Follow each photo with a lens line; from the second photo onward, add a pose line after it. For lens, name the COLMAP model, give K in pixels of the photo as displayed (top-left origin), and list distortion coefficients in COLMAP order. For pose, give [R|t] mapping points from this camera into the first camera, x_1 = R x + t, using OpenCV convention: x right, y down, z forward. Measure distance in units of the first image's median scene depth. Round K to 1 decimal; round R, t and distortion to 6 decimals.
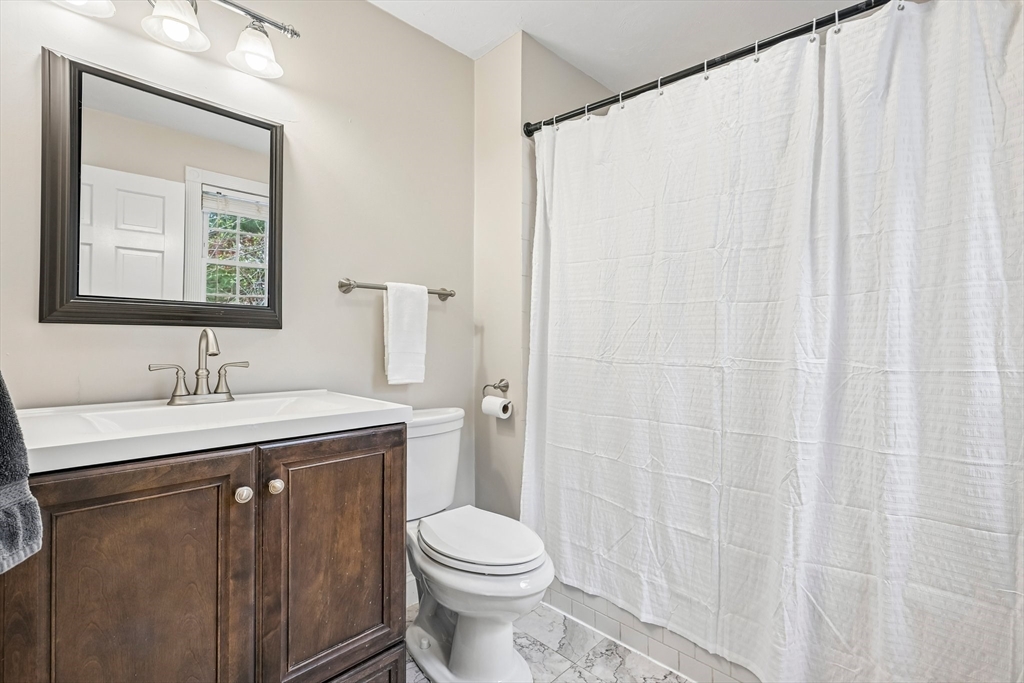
lens RADIAL K [[463.6, 0, 509.2], [0, 463.6, 342.6], [0, 0, 1]] dist [0.003106, 0.000390]
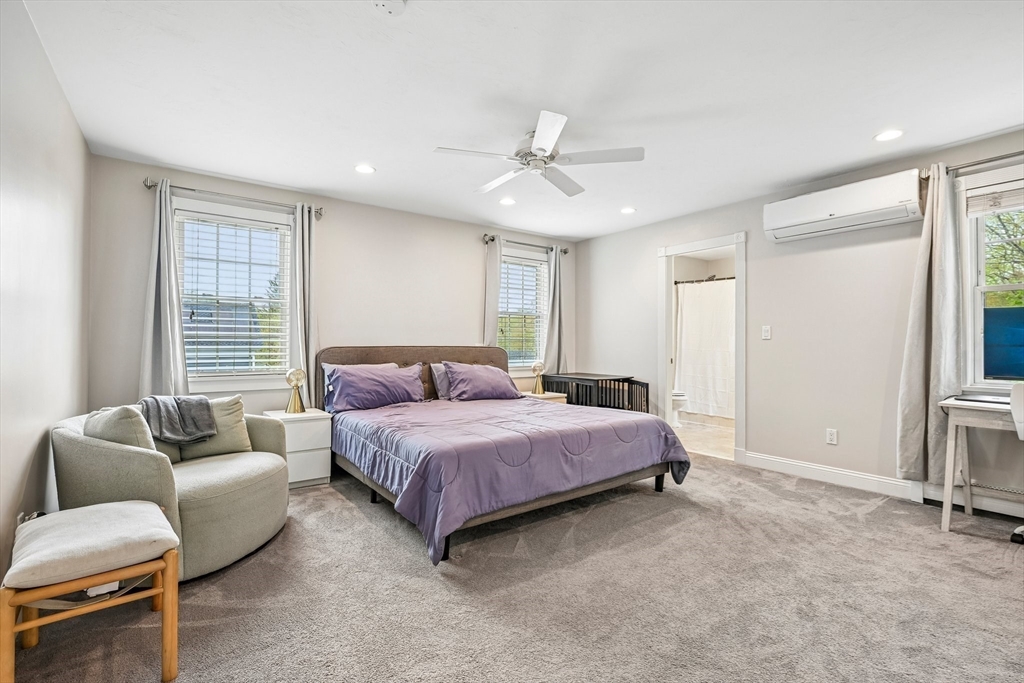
lens RADIAL K [[463.6, 0, 514.1], [0, 463.6, 341.9], [0, 0, 1]] dist [0.003106, 0.000390]
pose [[0.988624, -0.000050, -0.150406, -0.953330], [0.000777, 0.999988, 0.004779, -0.059823], [0.150404, -0.004842, 0.988613, -3.915718]]
